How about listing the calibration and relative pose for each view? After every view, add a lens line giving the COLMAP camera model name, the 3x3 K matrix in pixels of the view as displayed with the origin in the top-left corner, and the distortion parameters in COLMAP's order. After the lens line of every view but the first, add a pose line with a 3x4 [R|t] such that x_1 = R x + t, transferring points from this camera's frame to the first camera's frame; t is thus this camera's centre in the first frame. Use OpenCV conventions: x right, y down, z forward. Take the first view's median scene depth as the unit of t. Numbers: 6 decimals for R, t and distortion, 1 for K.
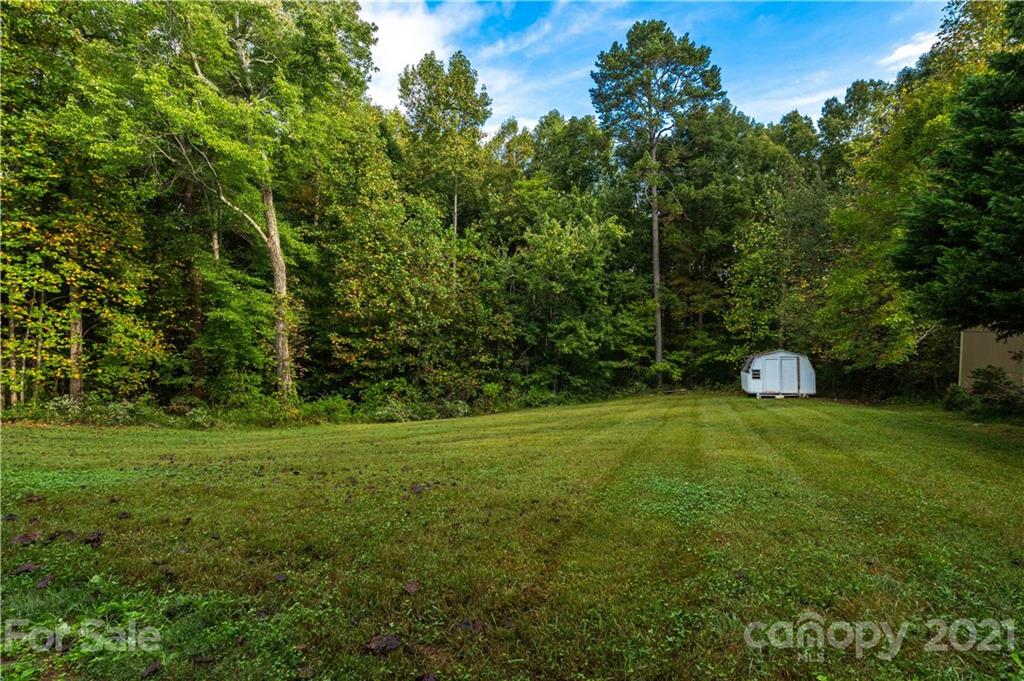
lens RADIAL K [[463.3, 0, 513.0], [0, 463.3, 341.1], [0, 0, 1]] dist [-0.009347, 0.001294]
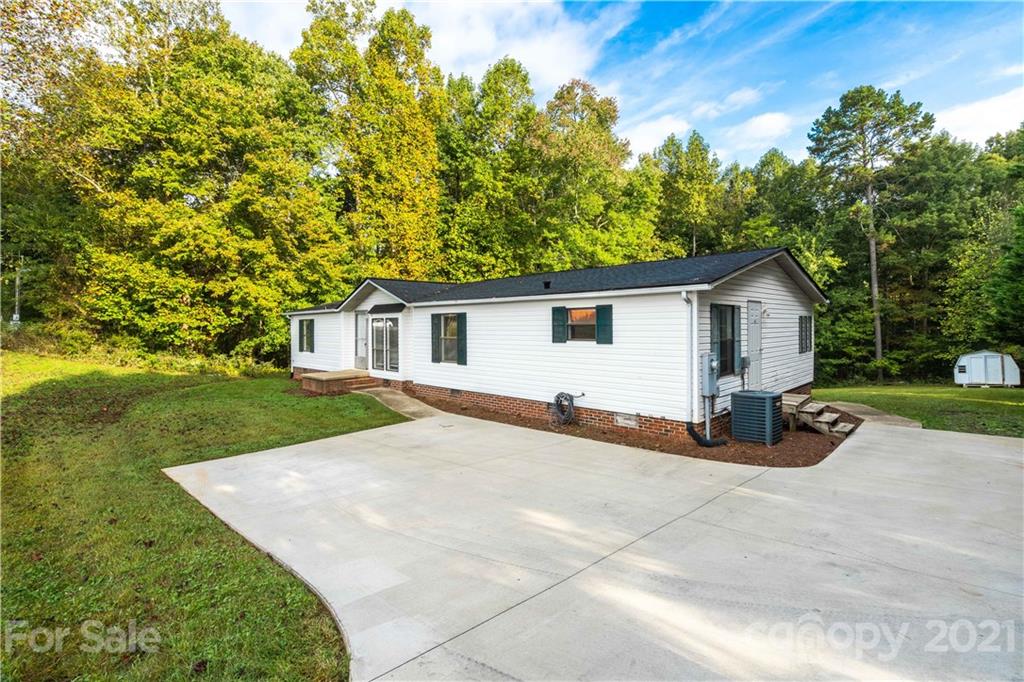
lens RADIAL K [[463.3, 0, 512.2], [0, 463.3, 333.1], [0, 0, 1]] dist [-0.009347, 0.001294]
pose [[0.911725, -0.023490, -0.410128, -0.072542], [0.018786, 0.999703, -0.015495, -0.025807], [0.410371, 0.006423, 0.911896, -0.542026]]
